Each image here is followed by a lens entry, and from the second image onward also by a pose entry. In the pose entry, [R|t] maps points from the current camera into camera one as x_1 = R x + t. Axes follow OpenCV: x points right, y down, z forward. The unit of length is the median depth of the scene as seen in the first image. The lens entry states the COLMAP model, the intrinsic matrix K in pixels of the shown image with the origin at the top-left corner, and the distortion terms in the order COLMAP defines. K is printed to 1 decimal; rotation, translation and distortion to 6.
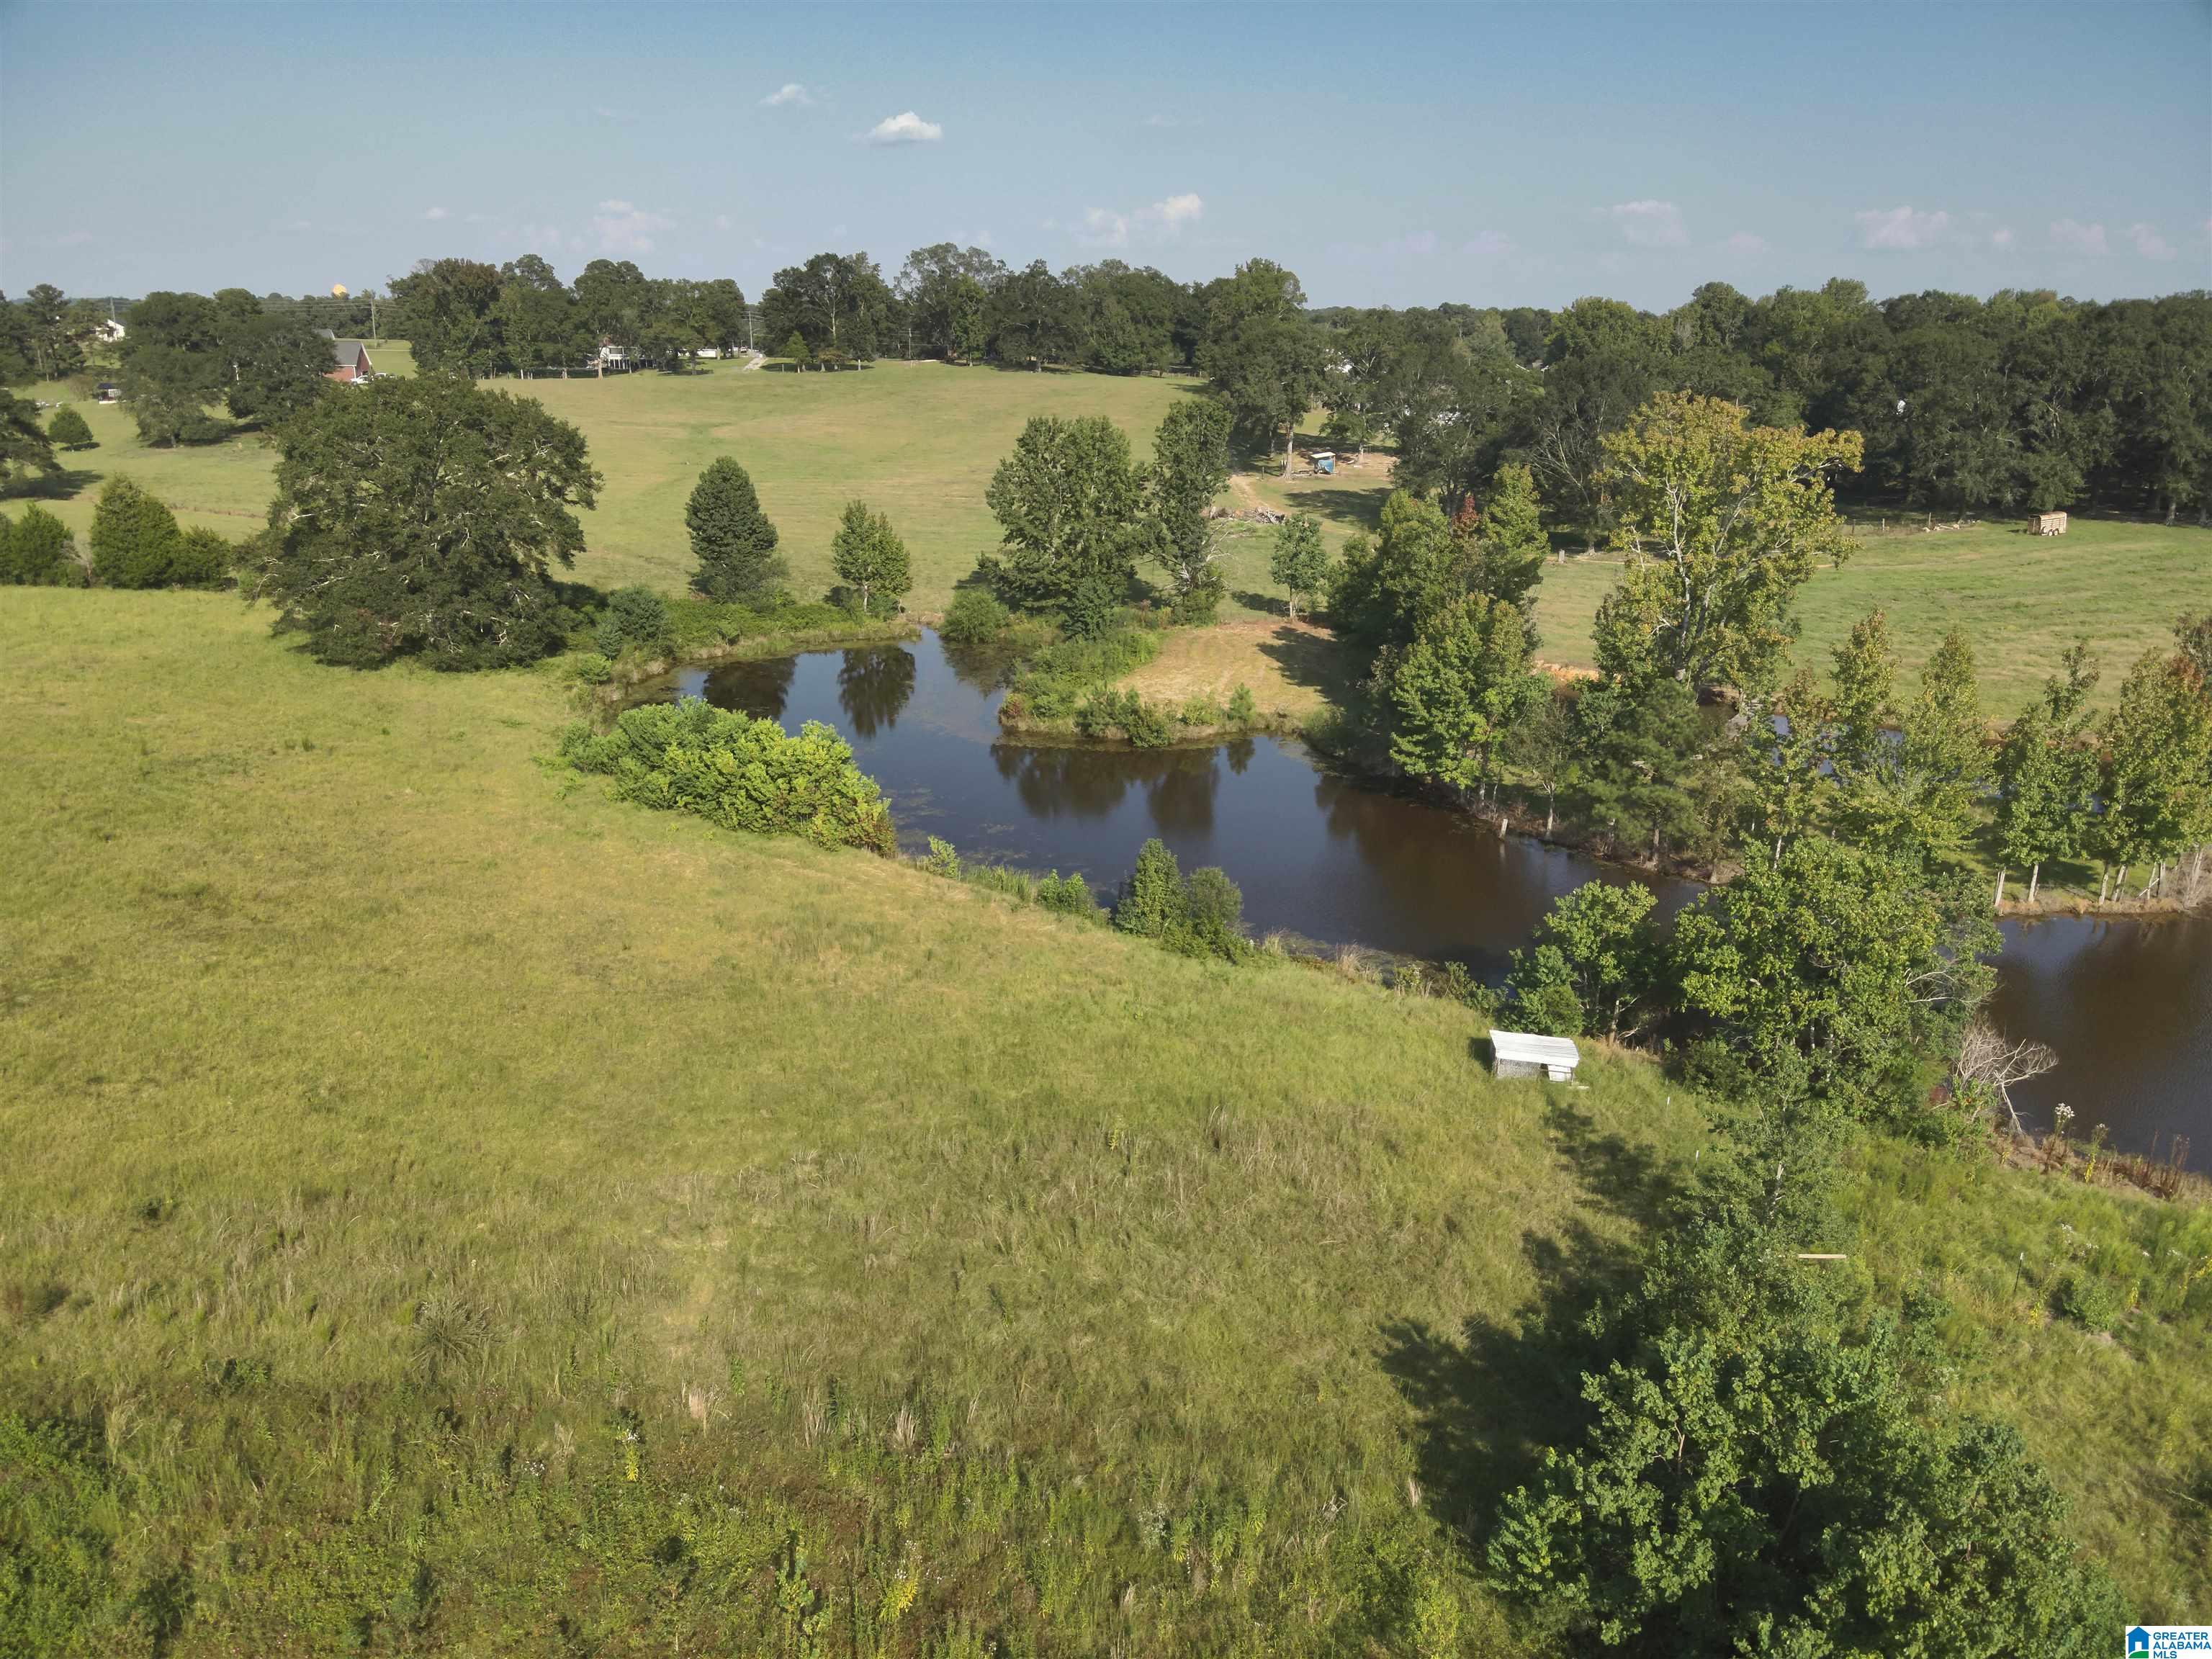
lens RADIAL K [[1661.9, 0, 1106.0], [0, 1661.9, 829.5], [0, 0, 1]] dist [0.005533, -0.113302]
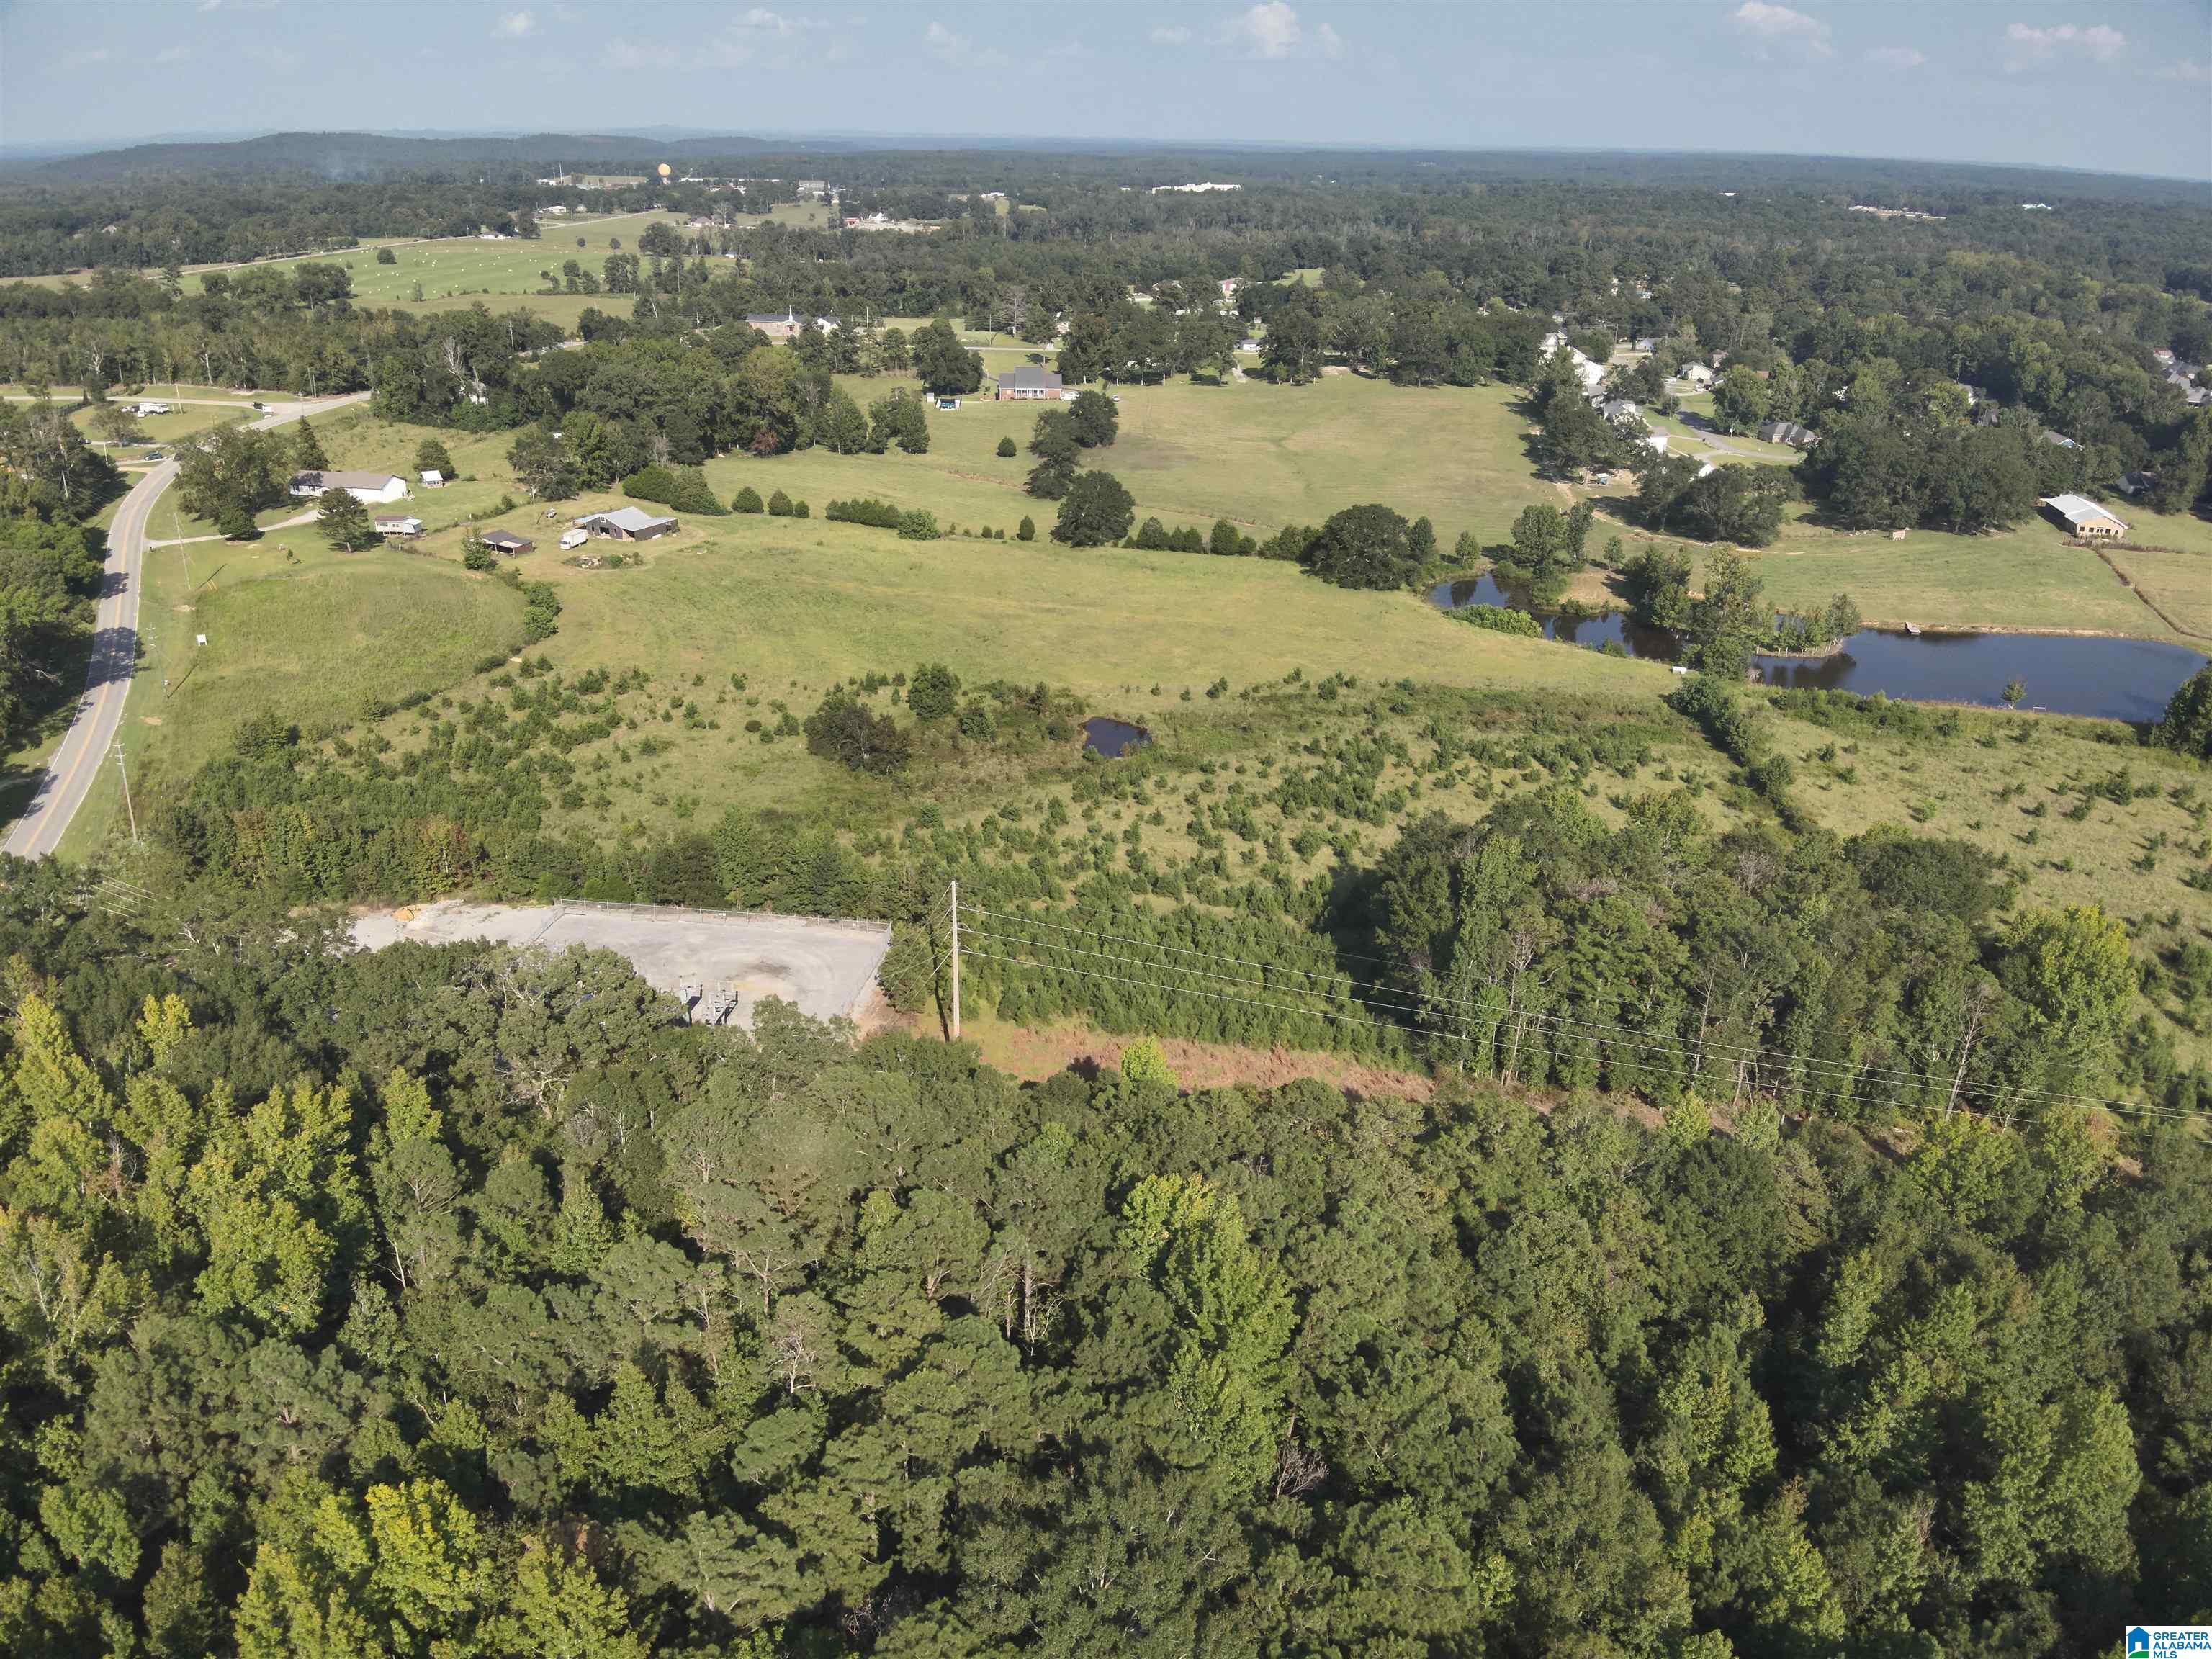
lens RADIAL K [[1661.9, 0, 1106.0], [0, 1661.9, 829.5], [0, 0, 1]] dist [0.005533, -0.113302]
pose [[0.995092, 0.038946, -0.090970, -0.568858], [-0.029976, 0.994737, 0.097977, 0.080736], [0.094307, -0.094769, 0.991022, -2.390716]]
